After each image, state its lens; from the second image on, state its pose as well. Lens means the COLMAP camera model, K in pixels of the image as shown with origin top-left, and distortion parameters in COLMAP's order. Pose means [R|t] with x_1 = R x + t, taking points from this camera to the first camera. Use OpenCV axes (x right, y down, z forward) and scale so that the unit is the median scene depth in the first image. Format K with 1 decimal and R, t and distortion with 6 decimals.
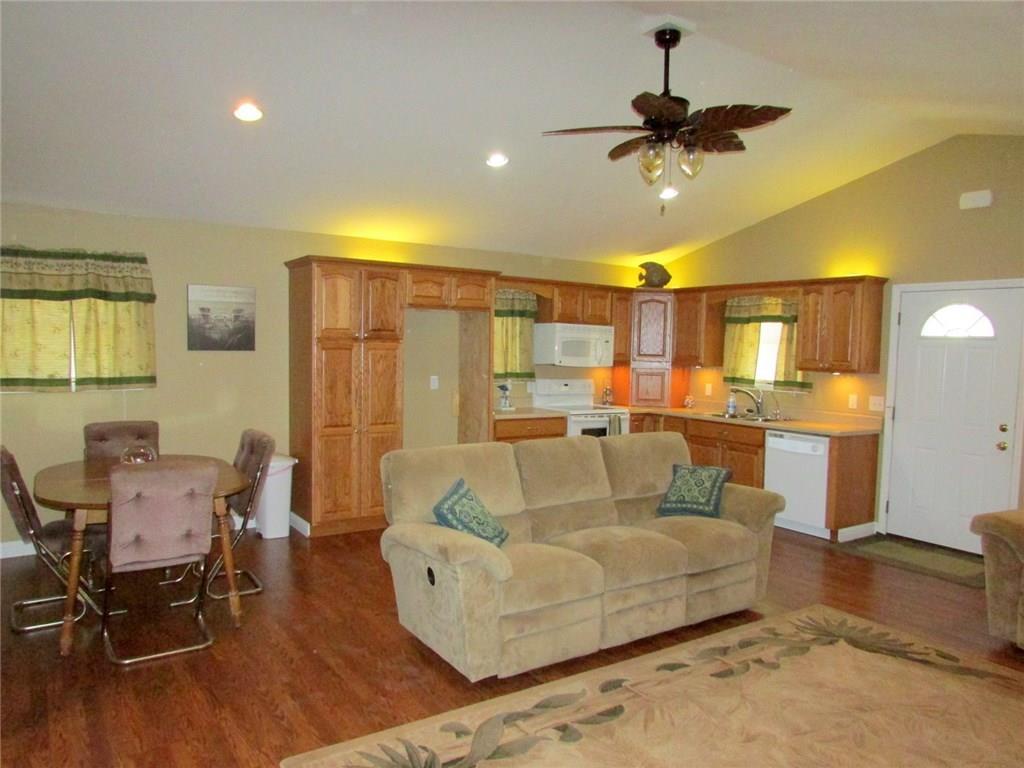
lens RADIAL K [[740.9, 0, 512.0], [0, 740.9, 384.0], [0, 0, 1]] dist [-0.037009, 0.007671]
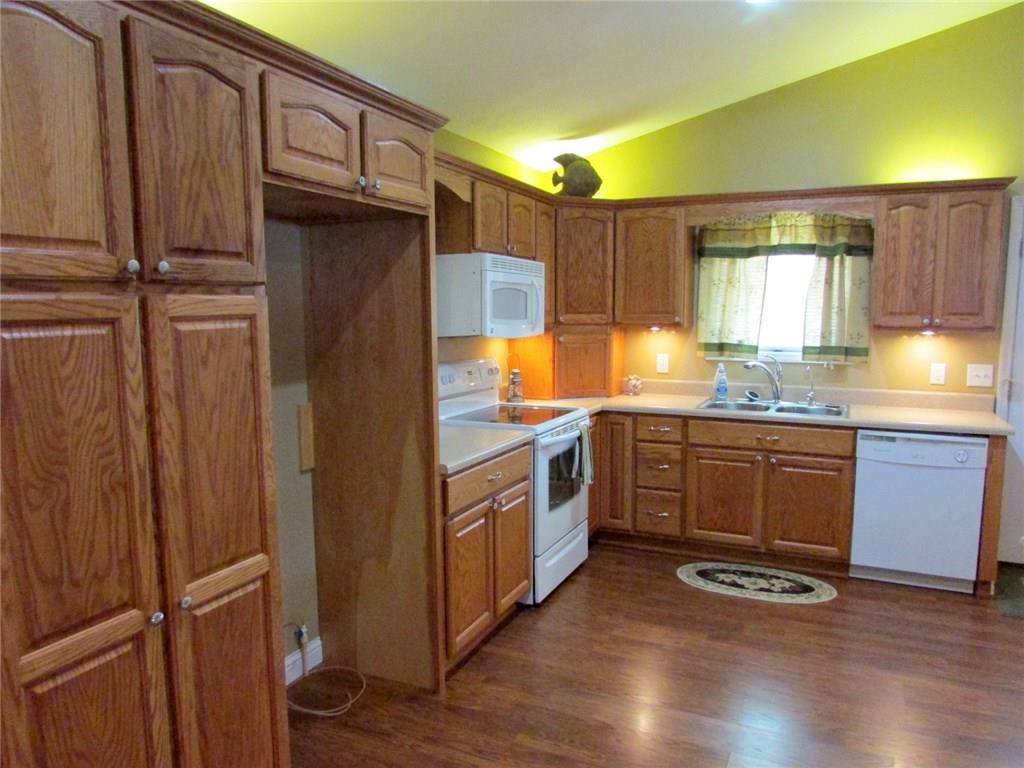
lens RADIAL K [[730.5, 0, 507.1], [0, 730.5, 386.7], [0, 0, 1]] dist [-0.025865, 0.000236]
pose [[0.856342, -0.079340, 0.510278, -0.228322], [0.045191, 0.995850, 0.078999, -0.037645], [-0.514428, -0.044590, 0.856373, 0.703492]]
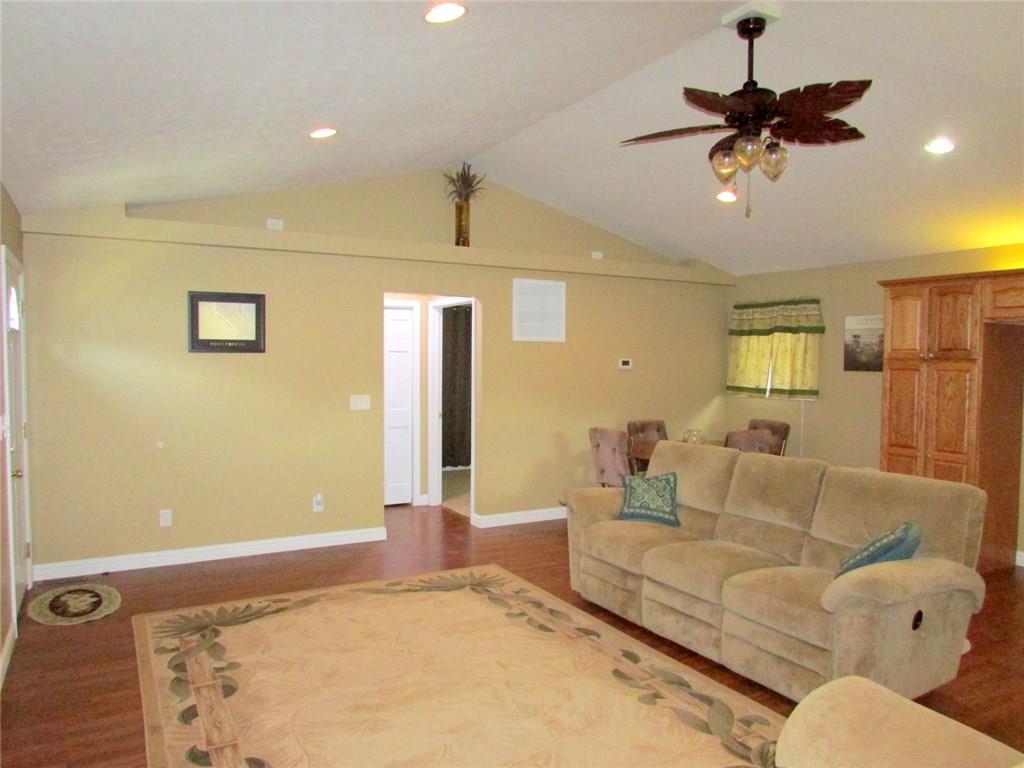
lens RADIAL K [[741.4, 0, 516.9], [0, 741.4, 392.1], [0, 0, 1]] dist [-0.011288, 0.000083]
pose [[-0.070016, 0.027526, -0.997166, 0.787678], [-0.062340, 0.997545, 0.031913, -0.015597], [0.995596, 0.064398, -0.068128, 0.535083]]
